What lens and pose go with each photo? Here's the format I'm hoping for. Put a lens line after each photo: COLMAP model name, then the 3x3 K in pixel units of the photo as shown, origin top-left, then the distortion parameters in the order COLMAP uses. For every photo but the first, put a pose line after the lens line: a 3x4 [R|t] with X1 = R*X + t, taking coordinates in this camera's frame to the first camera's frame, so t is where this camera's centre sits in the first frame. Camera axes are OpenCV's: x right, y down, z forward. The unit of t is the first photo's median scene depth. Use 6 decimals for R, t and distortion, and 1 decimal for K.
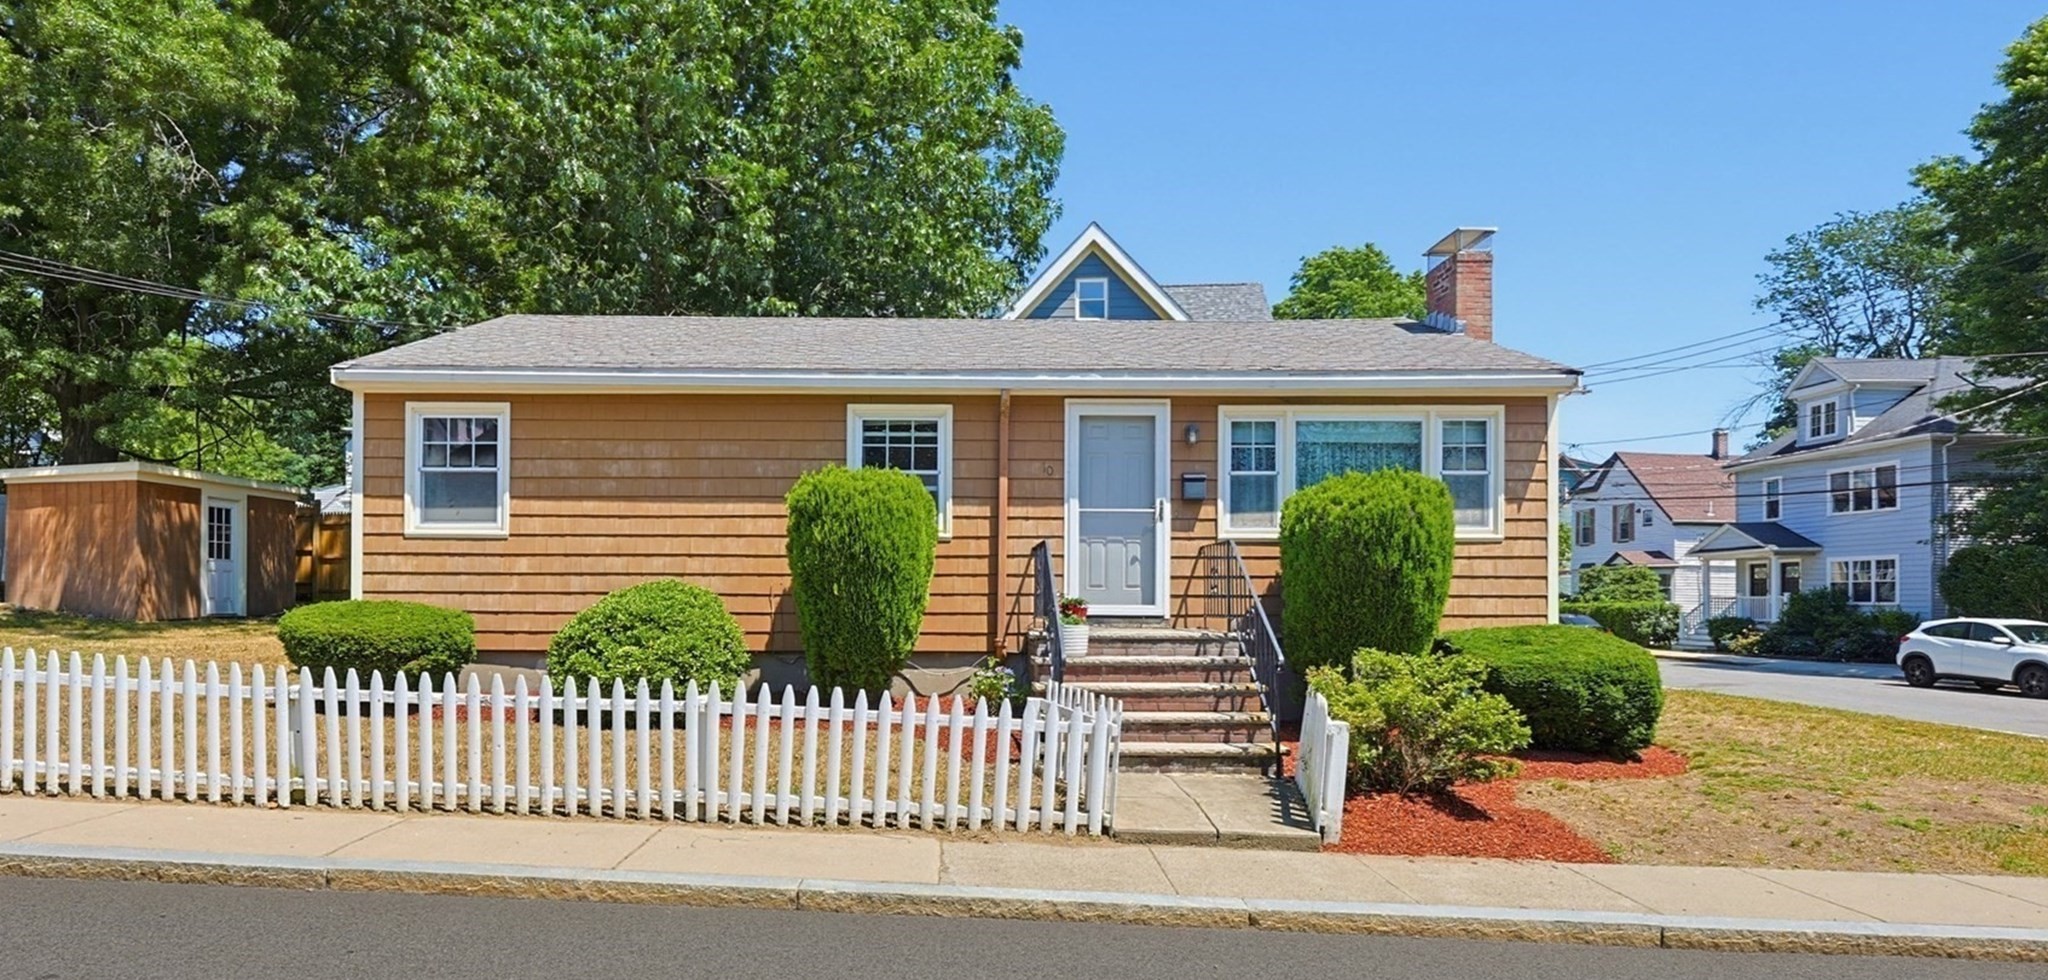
lens RADIAL K [[875.5, 0, 1024.0], [0, 875.5, 490.0], [0, 0, 1]] dist [-0.000898, -0.000103]
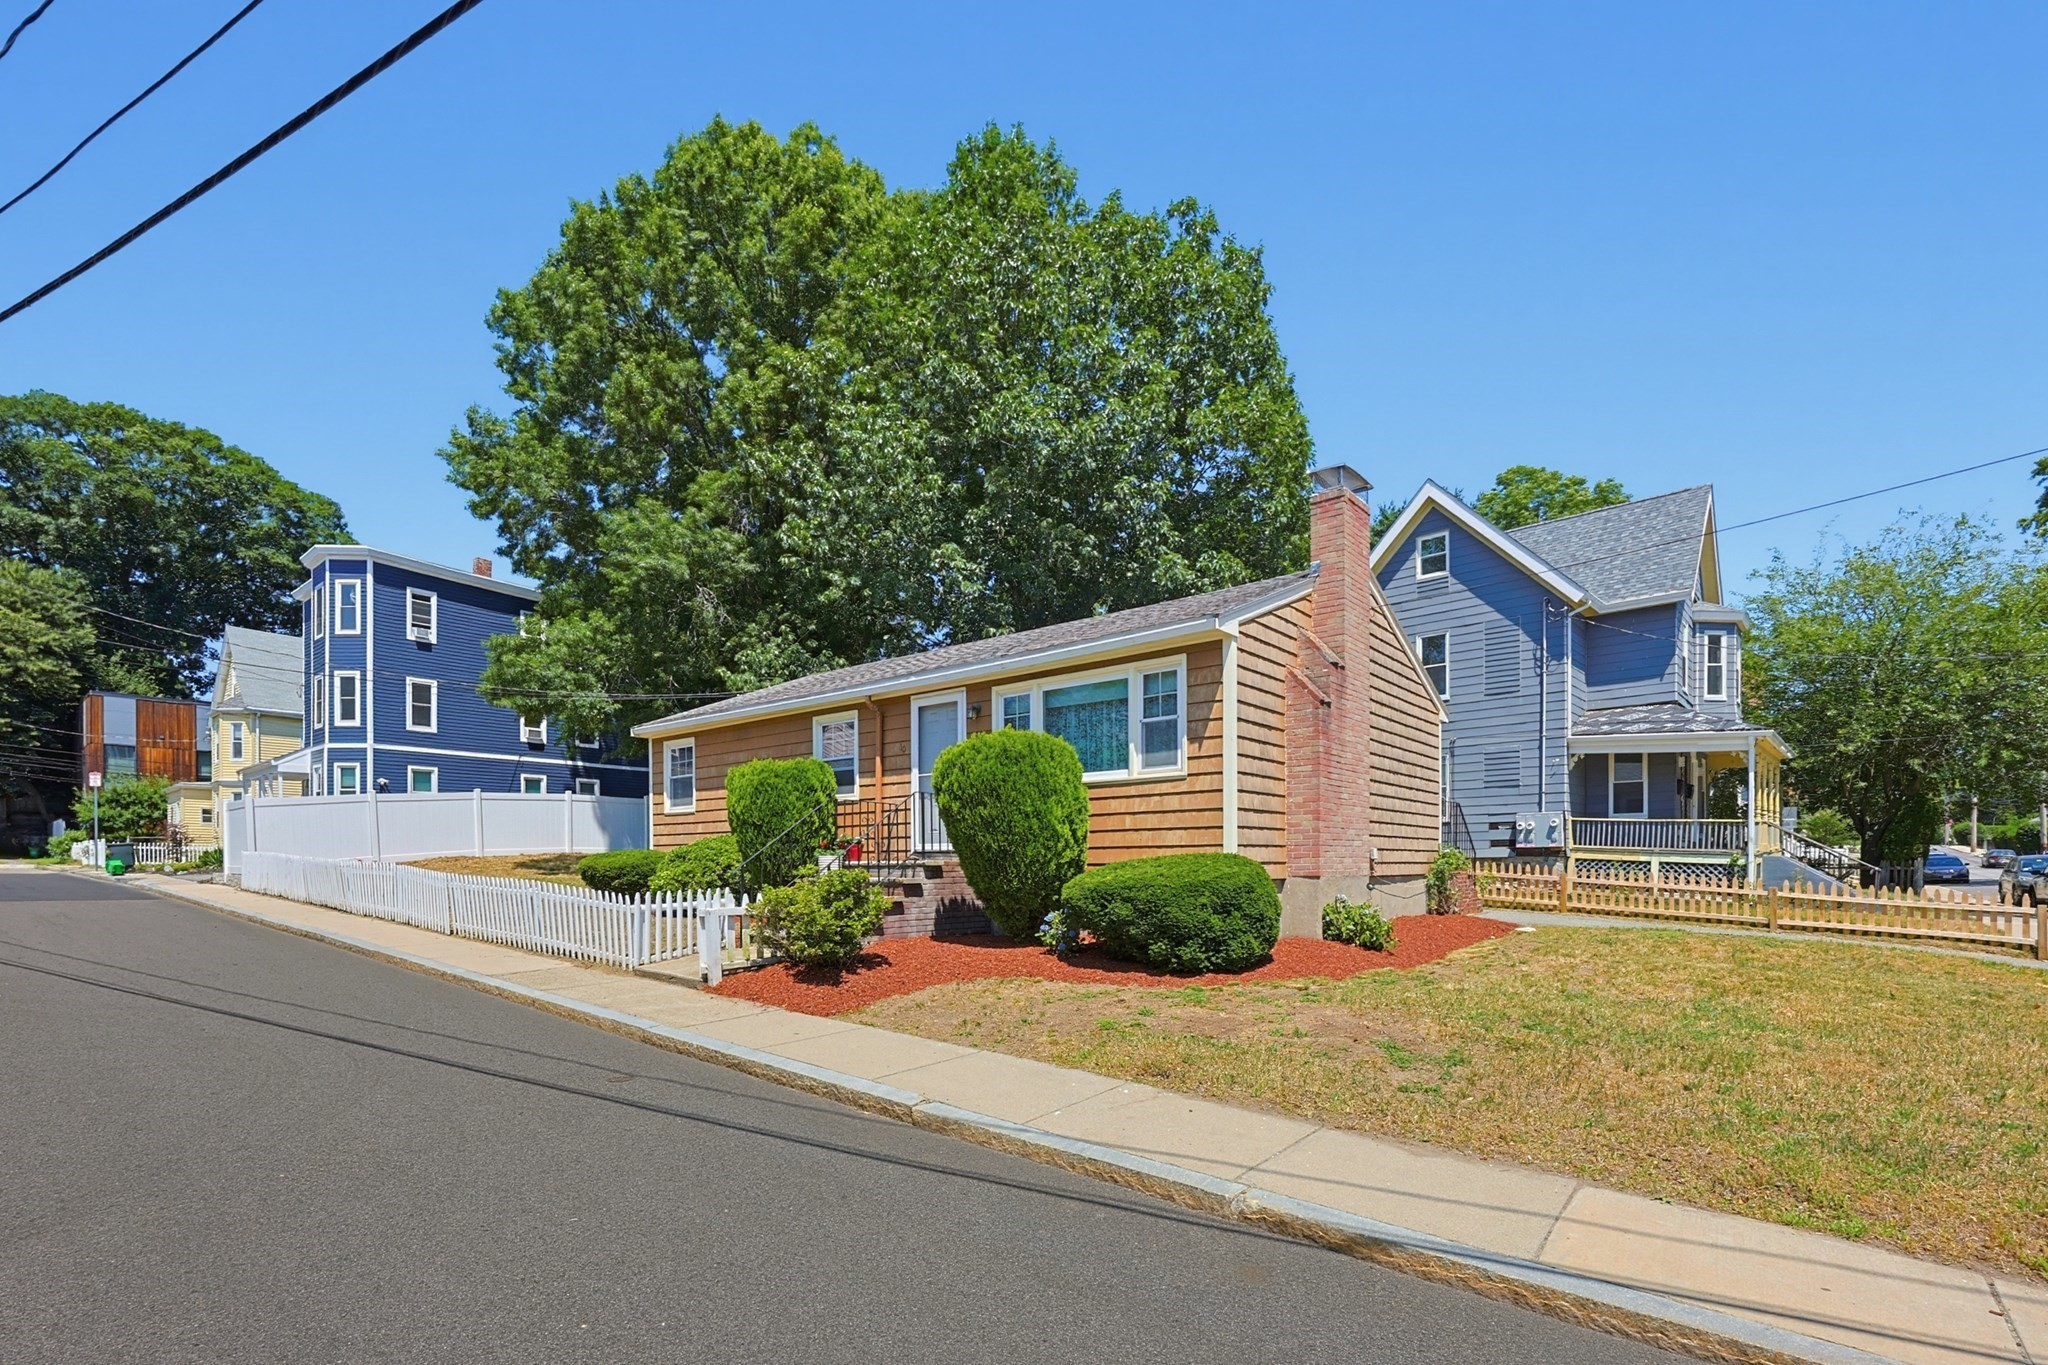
lens RADIAL K [[882.6, 0, 1029.4], [0, 882.6, 660.2], [0, 0, 1]] dist [0.001495, 0.000200]
pose [[0.788403, -0.147357, -0.597250, 1.066928], [0.108357, 0.988971, -0.100967, 0.002386], [0.605541, 0.014886, 0.795675, -0.014616]]
